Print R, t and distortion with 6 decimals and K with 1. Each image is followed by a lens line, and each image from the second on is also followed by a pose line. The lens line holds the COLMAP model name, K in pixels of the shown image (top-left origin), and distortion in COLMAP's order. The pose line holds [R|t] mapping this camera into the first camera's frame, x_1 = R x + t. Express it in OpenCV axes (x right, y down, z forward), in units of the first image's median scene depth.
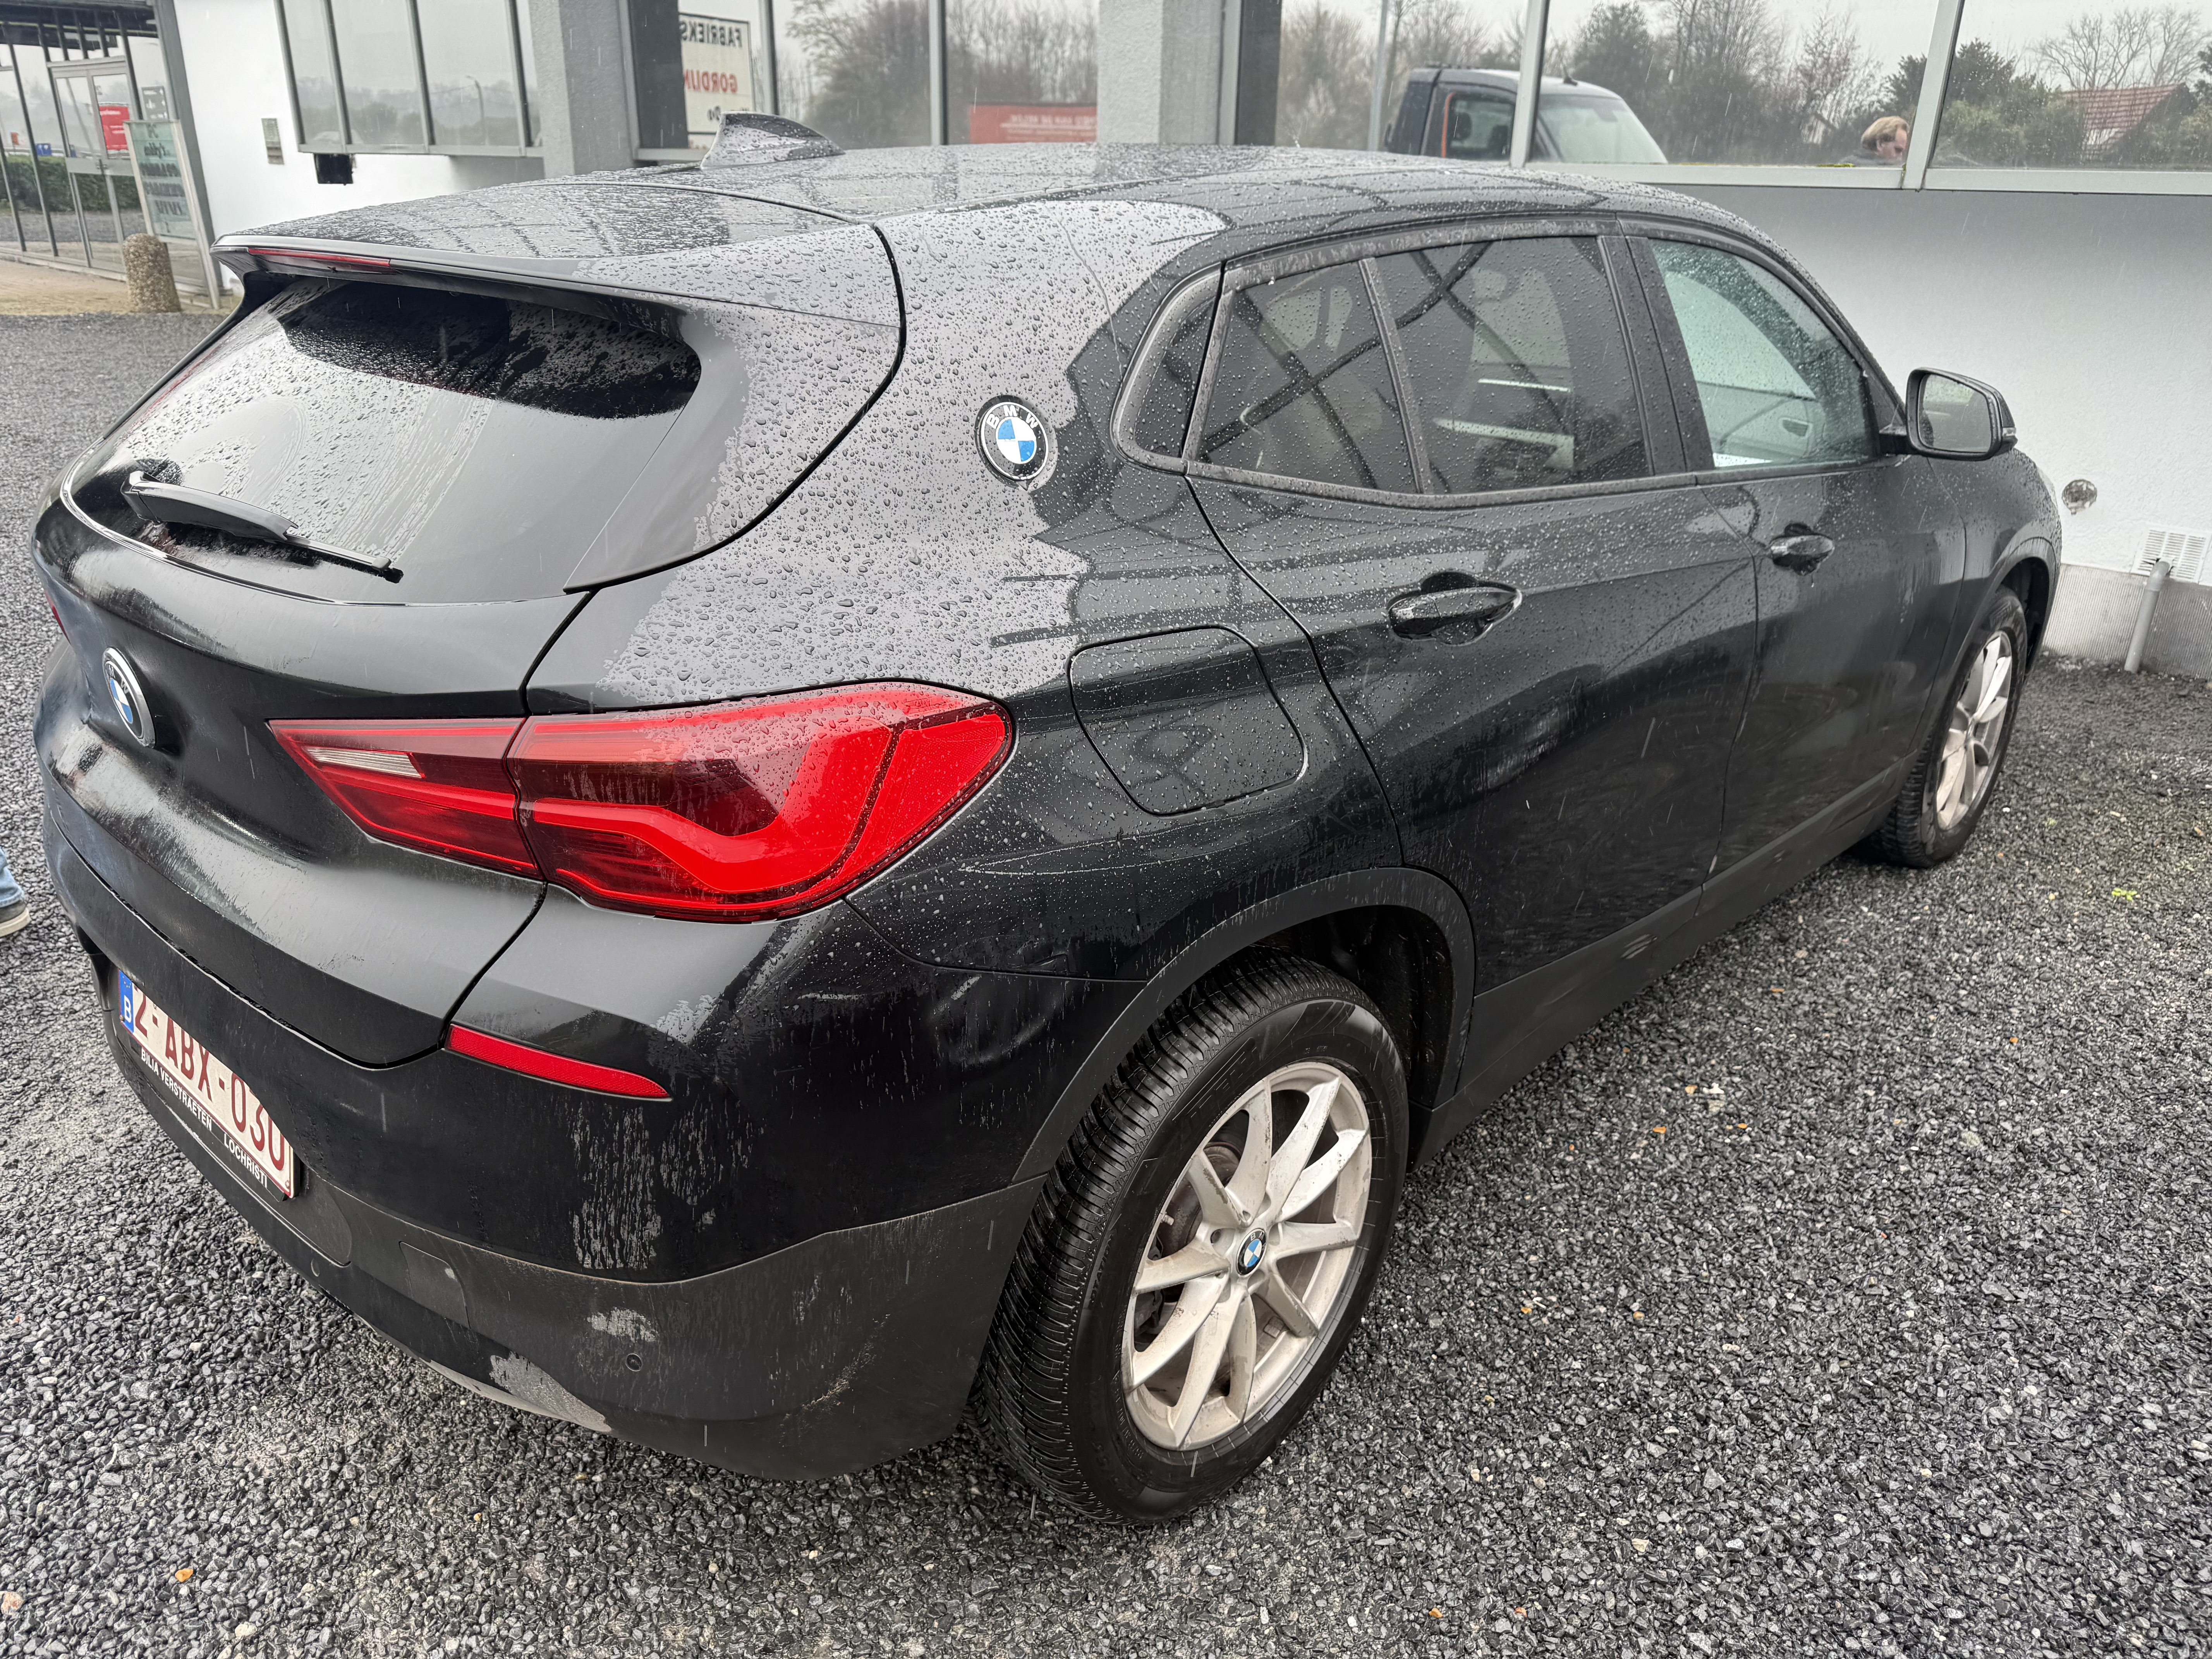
lens RADIAL K [[1646.9, 0, 1104.5], [0, 1646.9, 820.8], [0, 0, 1]] dist [0.004028, -0.008240]
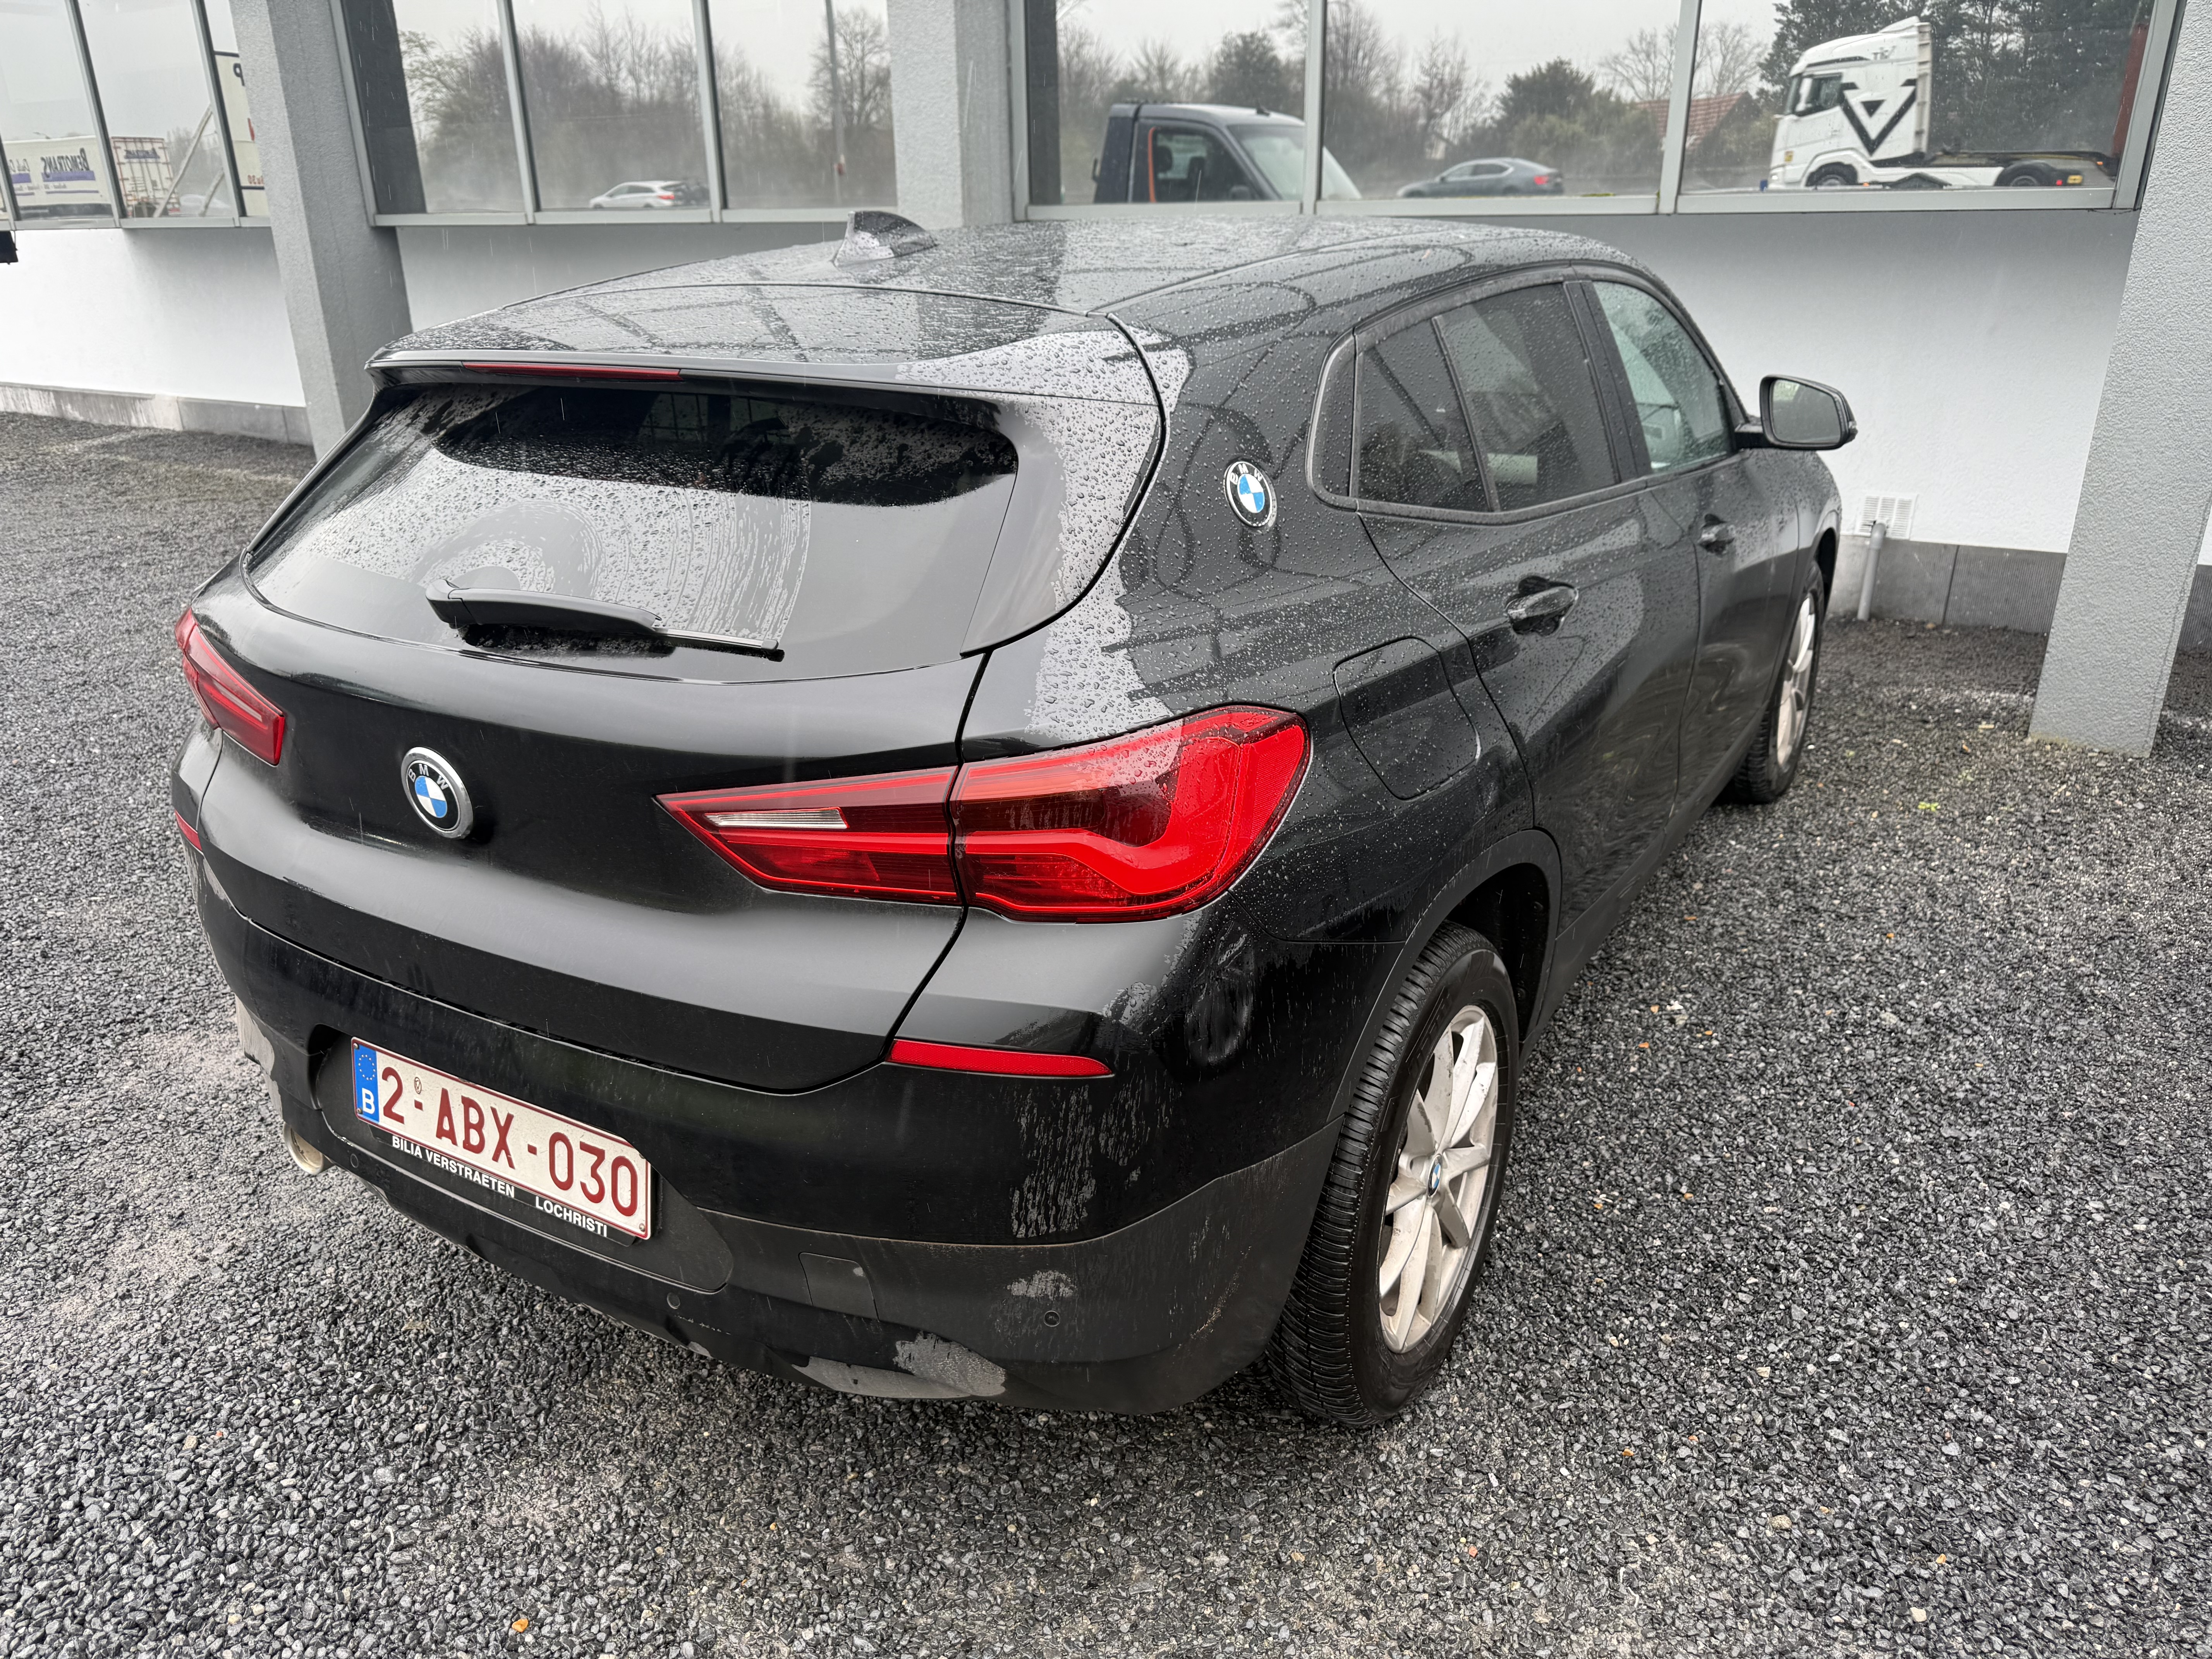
lens RADIAL K [[1657.4, 0, 1091.0], [0, 1657.4, 827.4], [0, 0, 1]] dist [0.012742, -0.023927]
pose [[0.978243, -0.106826, 0.177847, -0.303115], [0.109235, 0.994009, -0.003781, -0.002693], [-0.176377, 0.023126, 0.984051, -0.102994]]
